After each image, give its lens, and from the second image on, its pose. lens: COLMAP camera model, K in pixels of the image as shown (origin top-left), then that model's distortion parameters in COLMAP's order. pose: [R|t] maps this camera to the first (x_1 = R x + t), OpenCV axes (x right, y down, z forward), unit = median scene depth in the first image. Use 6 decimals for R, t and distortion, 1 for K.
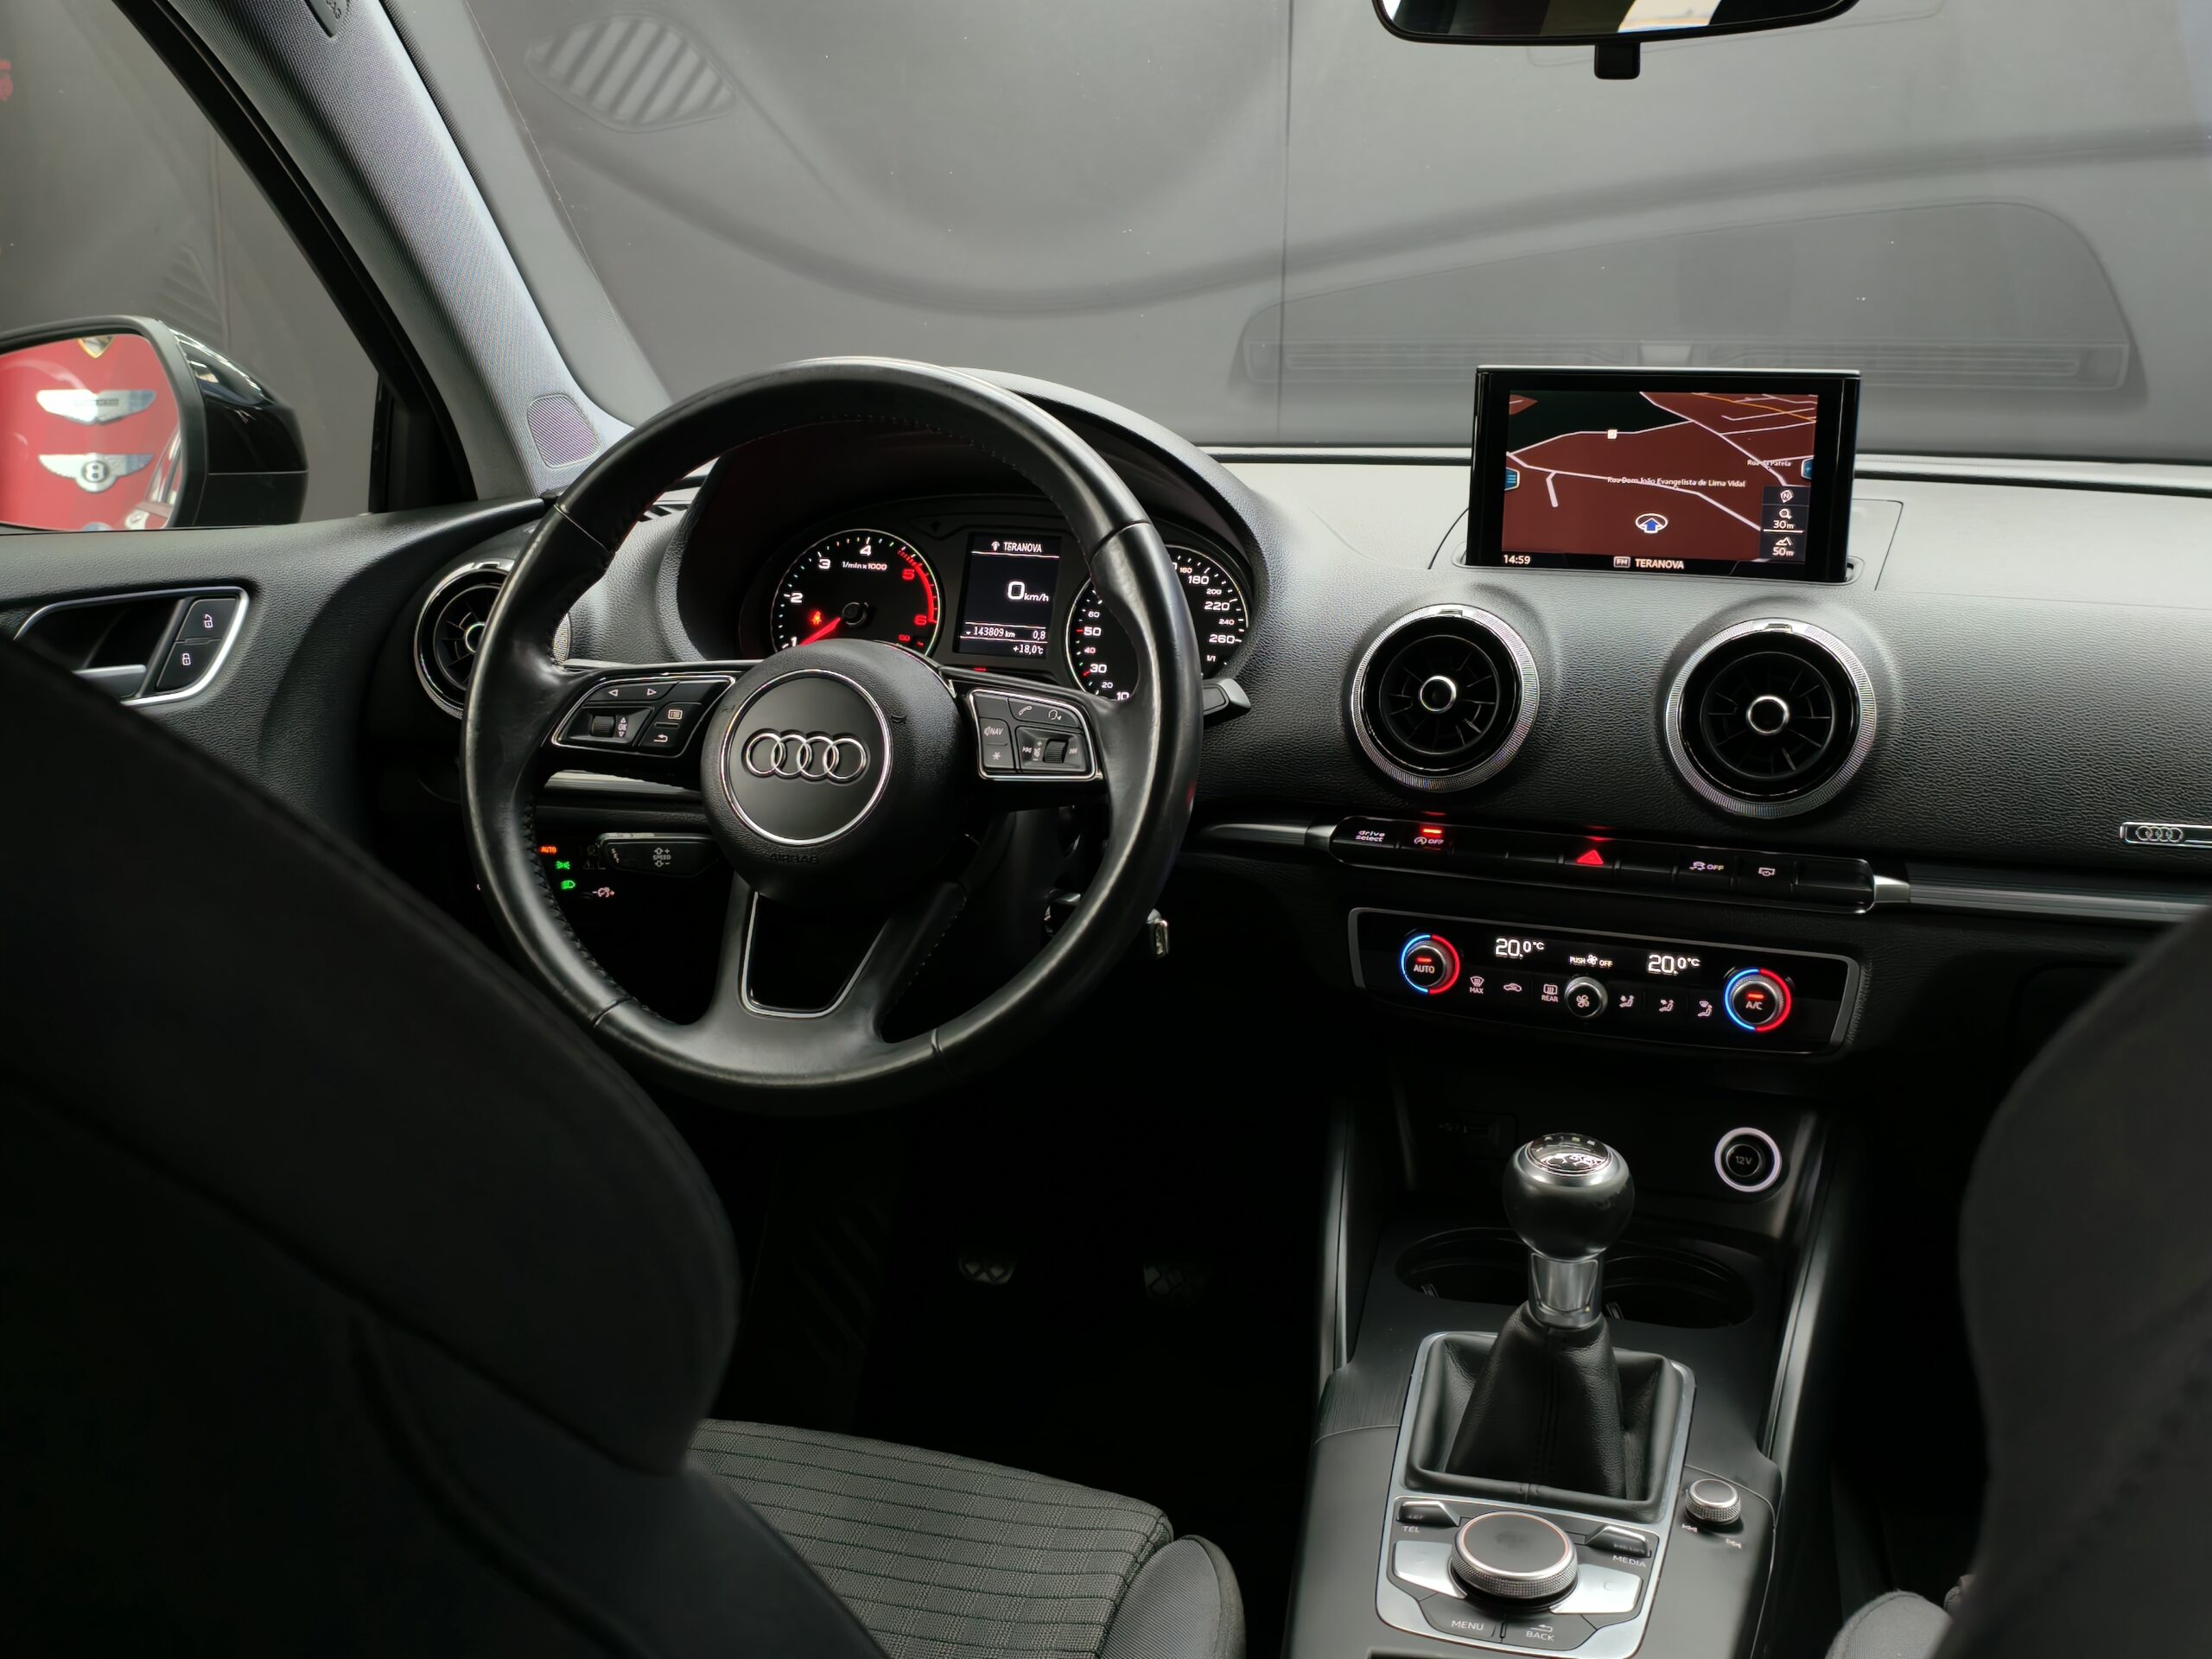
lens RADIAL K [[2253.7, 0, 1101.6], [0, 2253.7, 820.1], [0, 0, 1]] dist [0.167523, -0.640912]
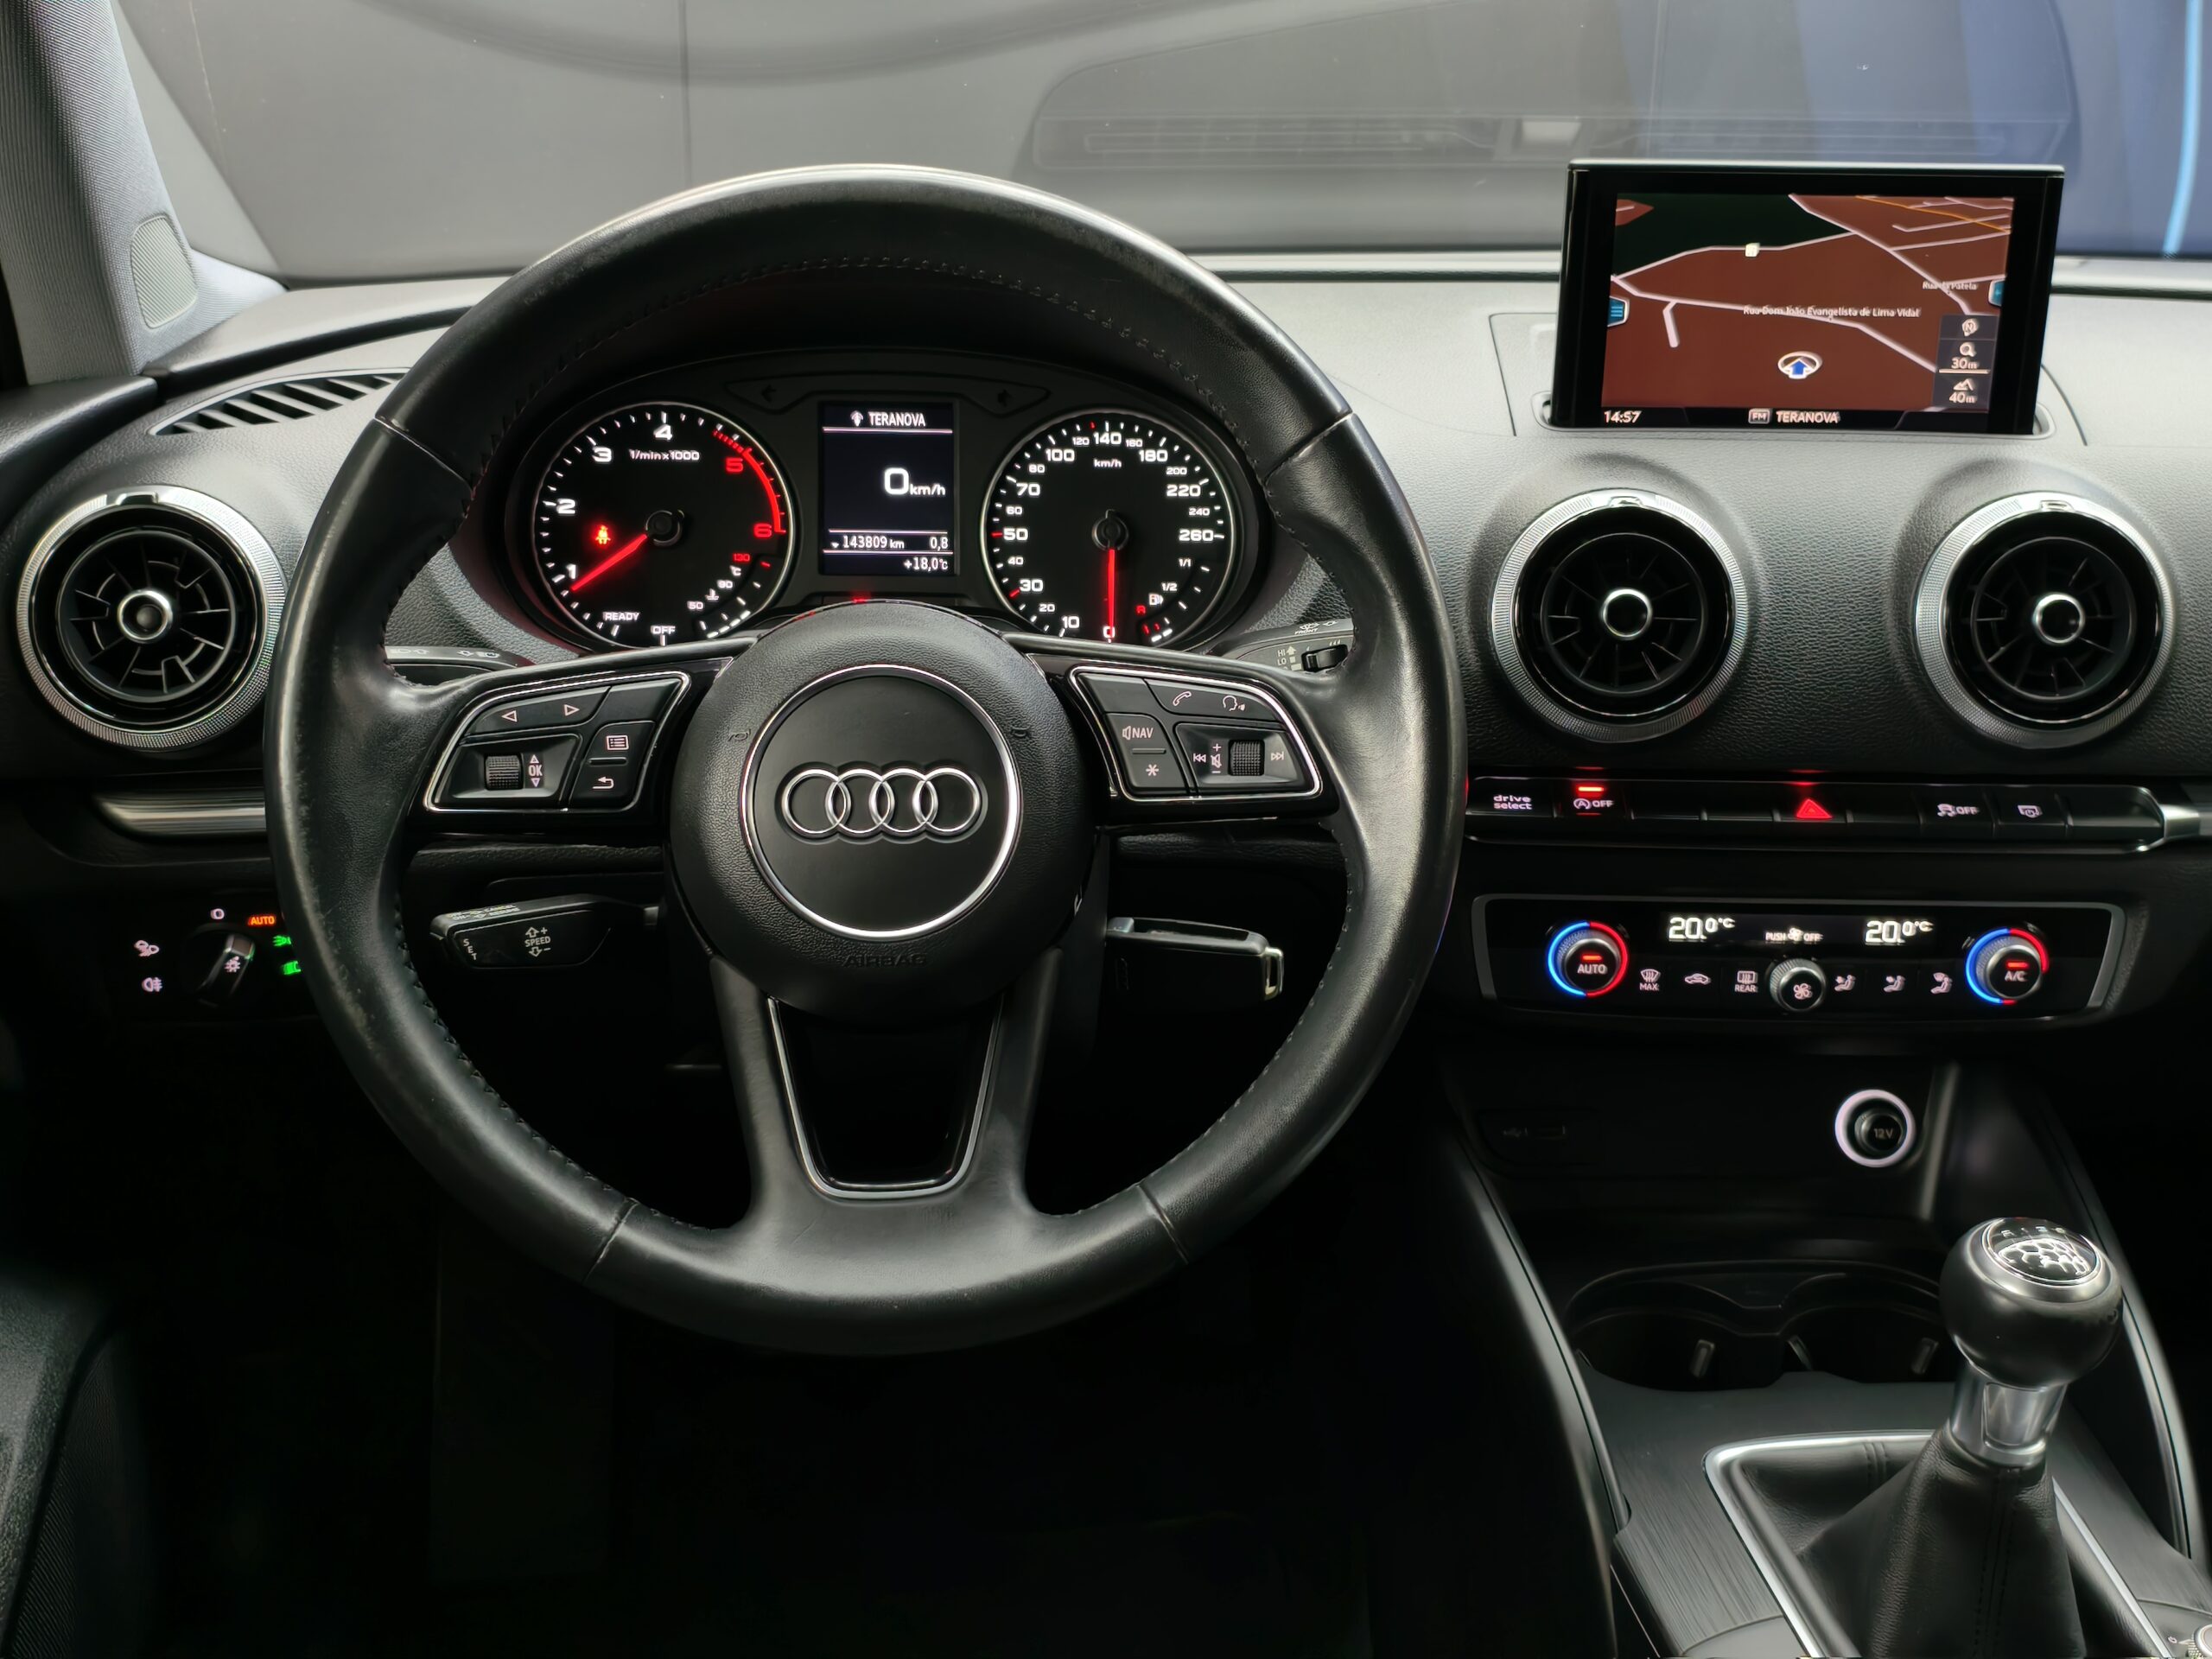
lens RADIAL K [[2278.8, 0, 1095.8], [0, 2278.8, 819.6], [0, 0, 1]] dist [0.150808, -0.513086]
pose [[0.938111, -0.107389, 0.329264, -0.266512], [0.072781, 0.990611, 0.115726, -0.086755], [-0.338600, -0.084599, 0.937119, 0.334256]]
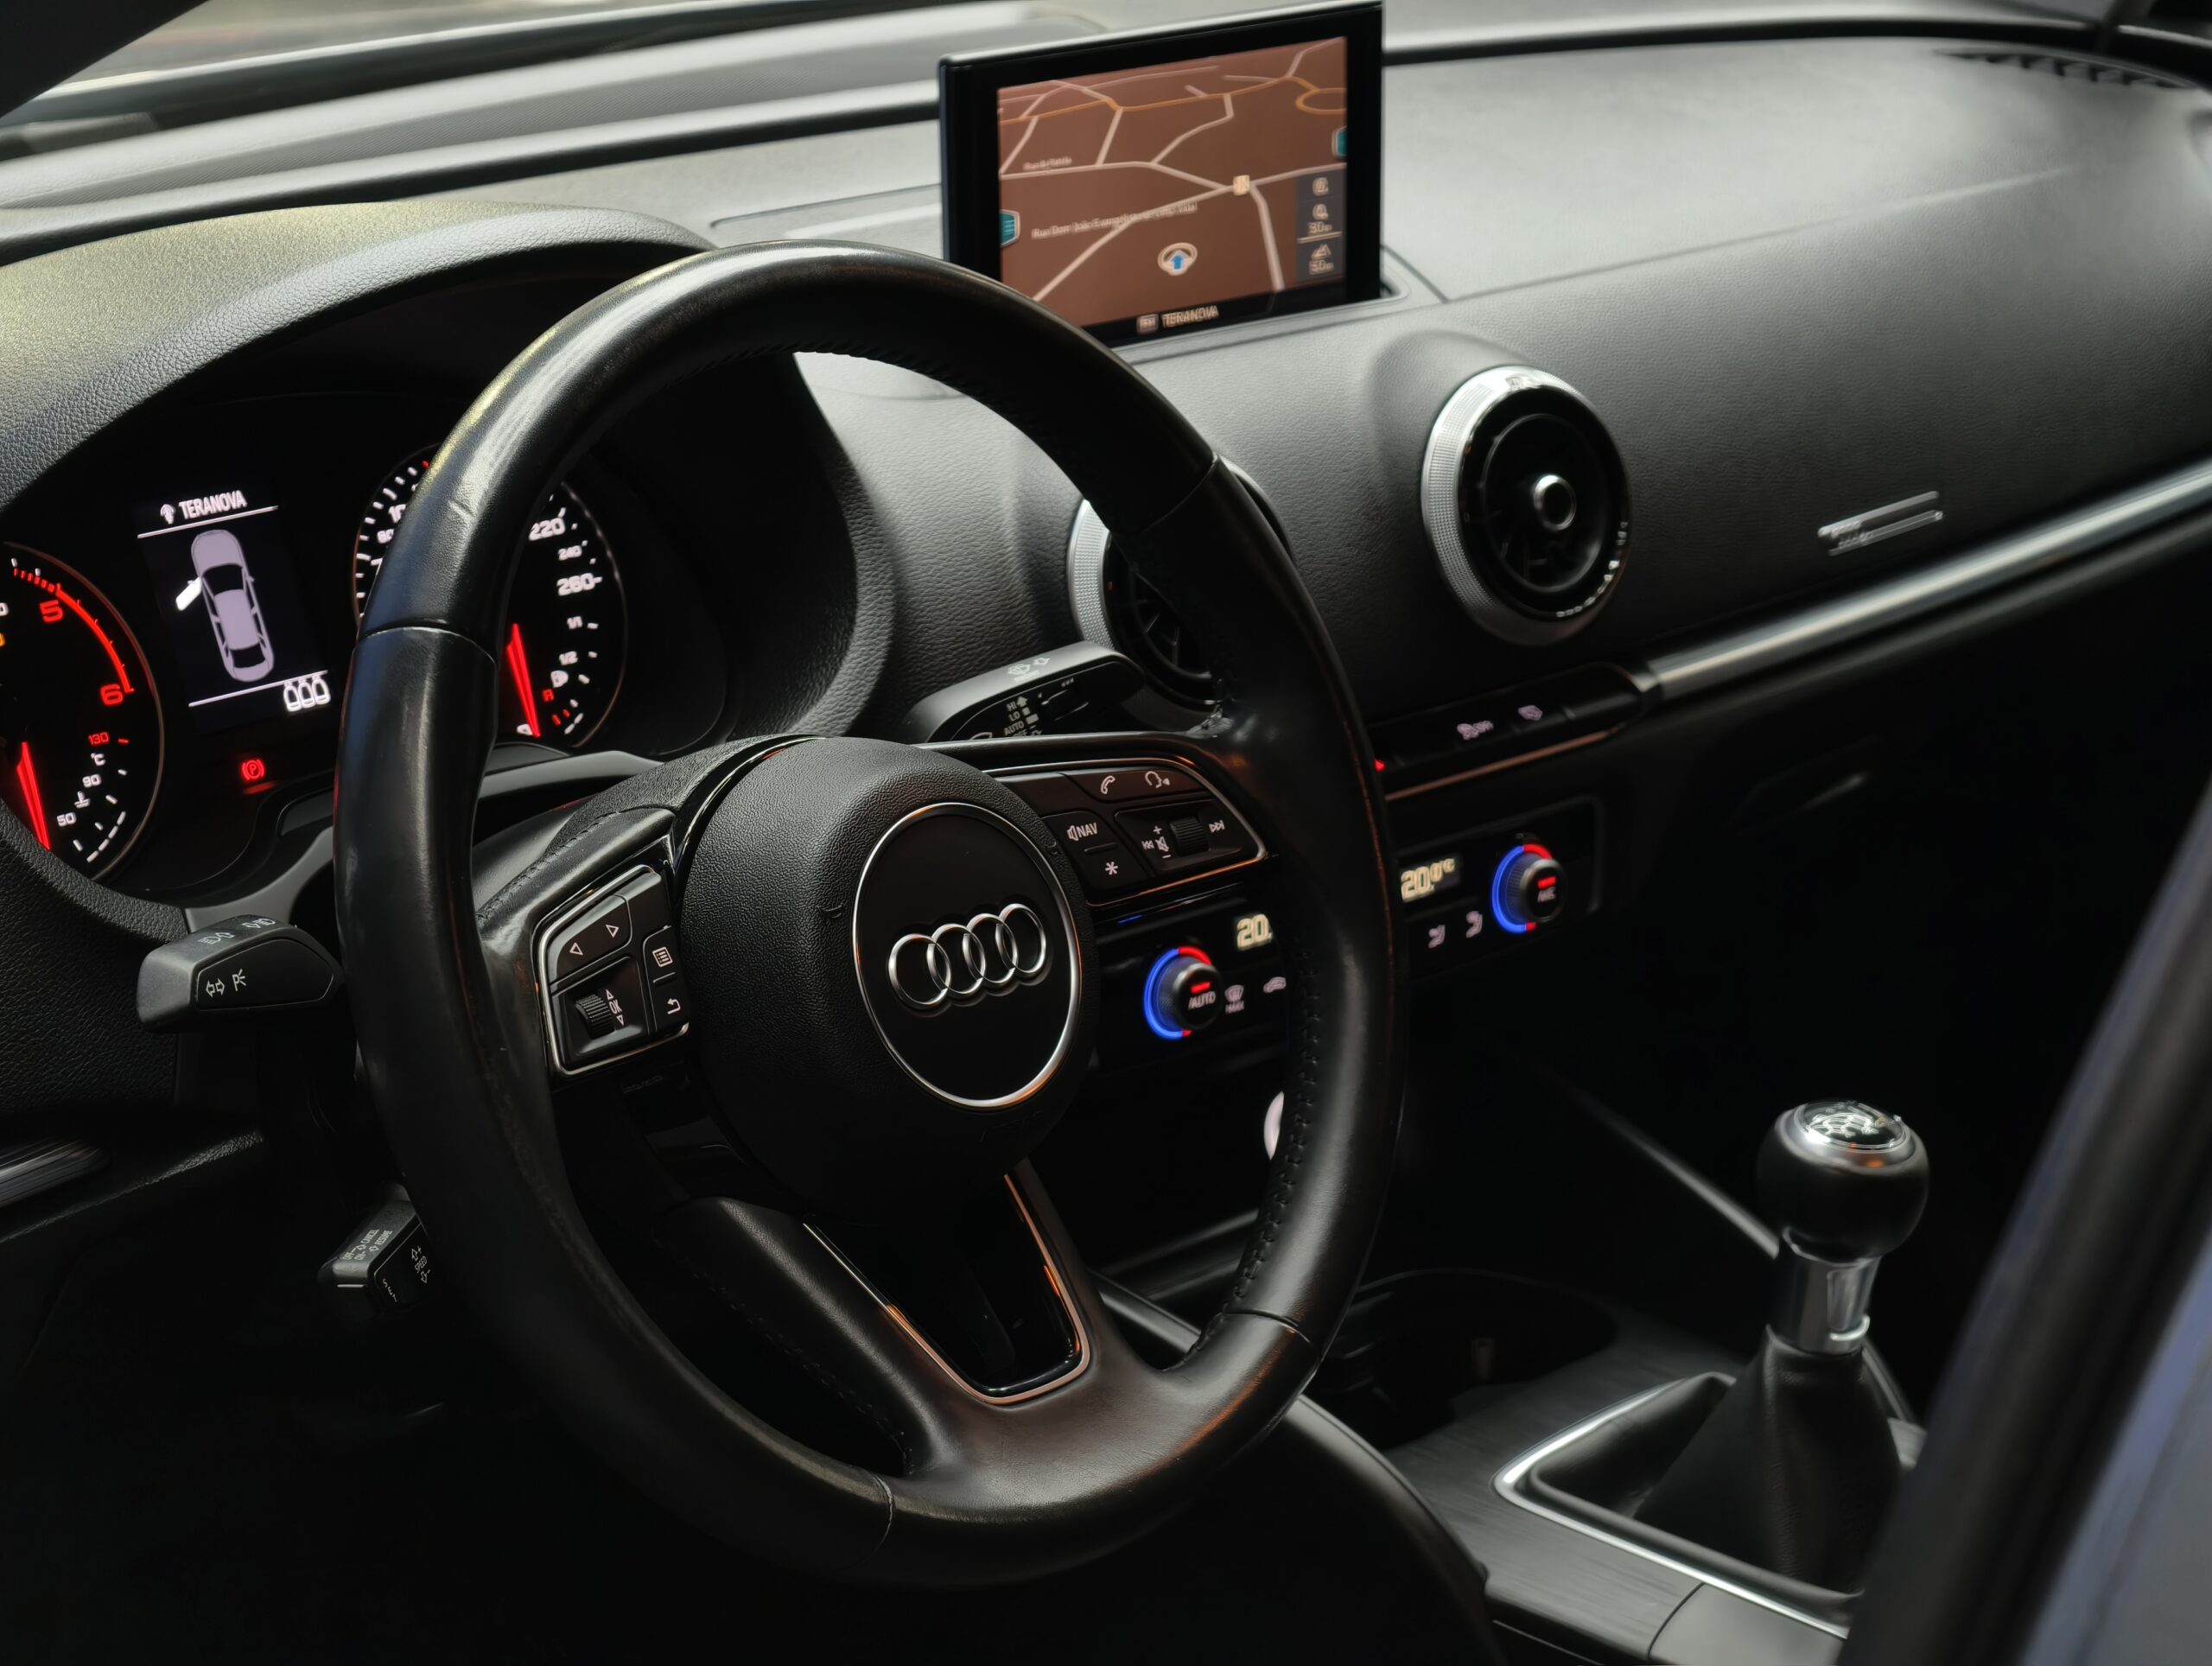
lens RADIAL K [[5367.4, 0, 1073.9], [0, 5367.4, 810.3], [0, 0, 1]] dist [0.463279, -2.715000]
pose [[0.444790, -0.278472, 0.851243, -1.174142], [0.196408, 0.957628, 0.210648, -0.319268], [-0.873834, 0.073497, 0.480637, 0.289462]]
